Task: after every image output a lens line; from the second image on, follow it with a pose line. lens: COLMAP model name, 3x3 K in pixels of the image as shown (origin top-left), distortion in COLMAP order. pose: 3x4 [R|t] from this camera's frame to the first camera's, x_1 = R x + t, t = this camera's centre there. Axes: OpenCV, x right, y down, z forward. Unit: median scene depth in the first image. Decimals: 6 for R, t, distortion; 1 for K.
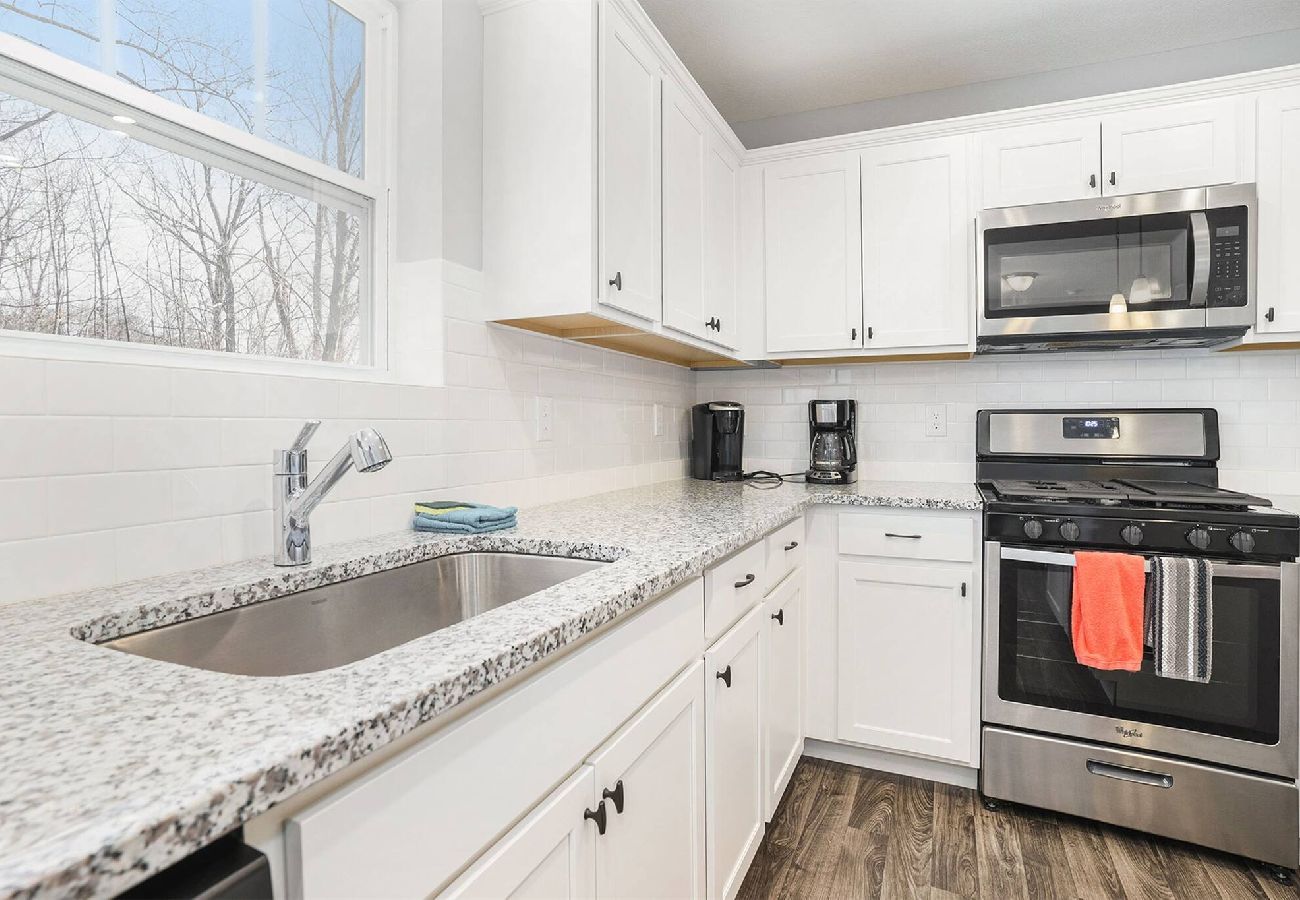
lens RADIAL K [[704.7, 0, 656.1], [0, 704.7, 446.7], [0, 0, 1]] dist [-0.014573, 0.009265]
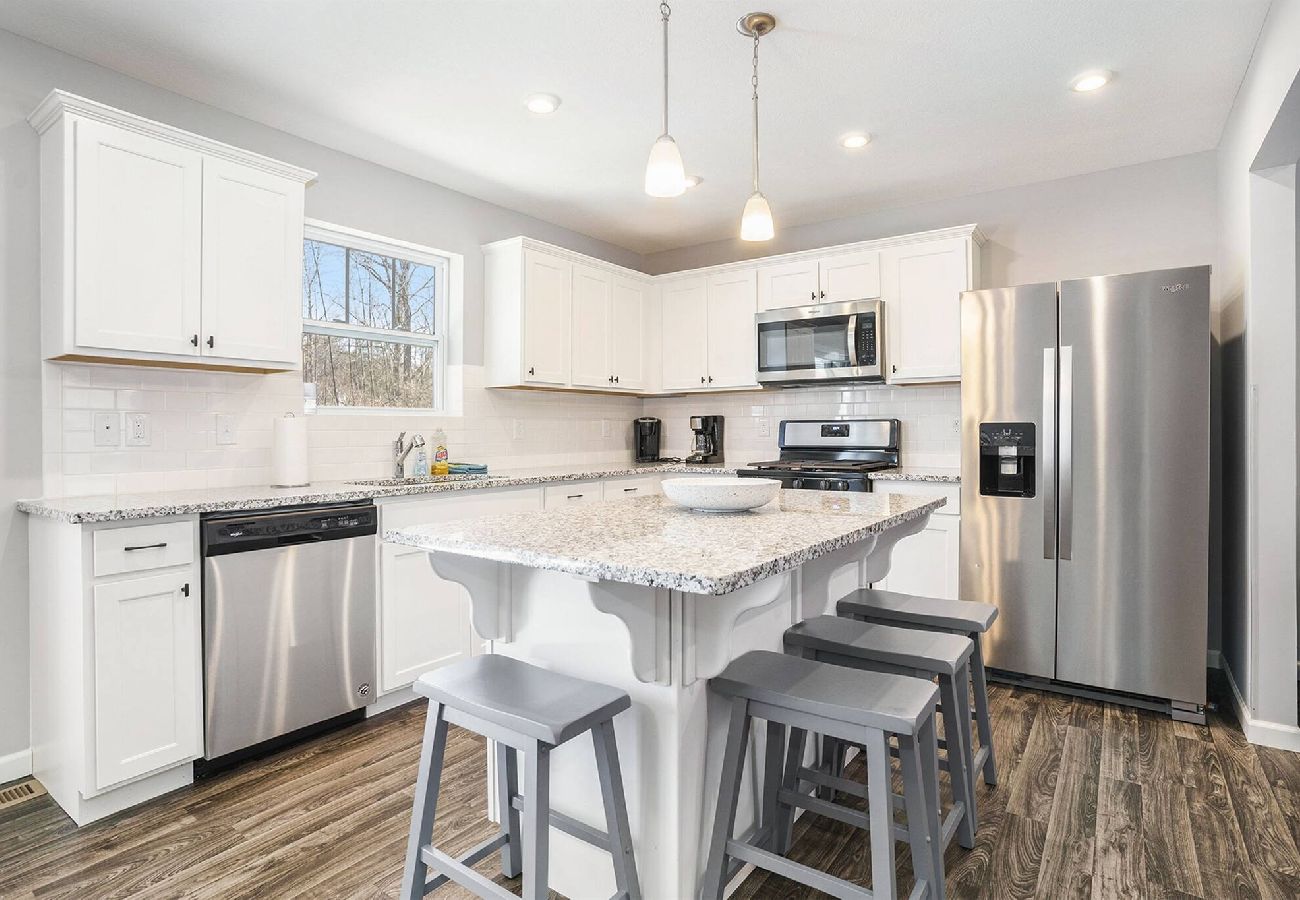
lens RADIAL K [[704.7, 0, 655.8], [0, 704.7, 445.6], [0, 0, 1]] dist [-0.014573, 0.009265]
pose [[0.978133, -0.004043, -0.207940, 0.547174], [0.002680, 0.999973, -0.006834, 0.021036], [0.207962, 0.006128, 0.978118, -0.799324]]
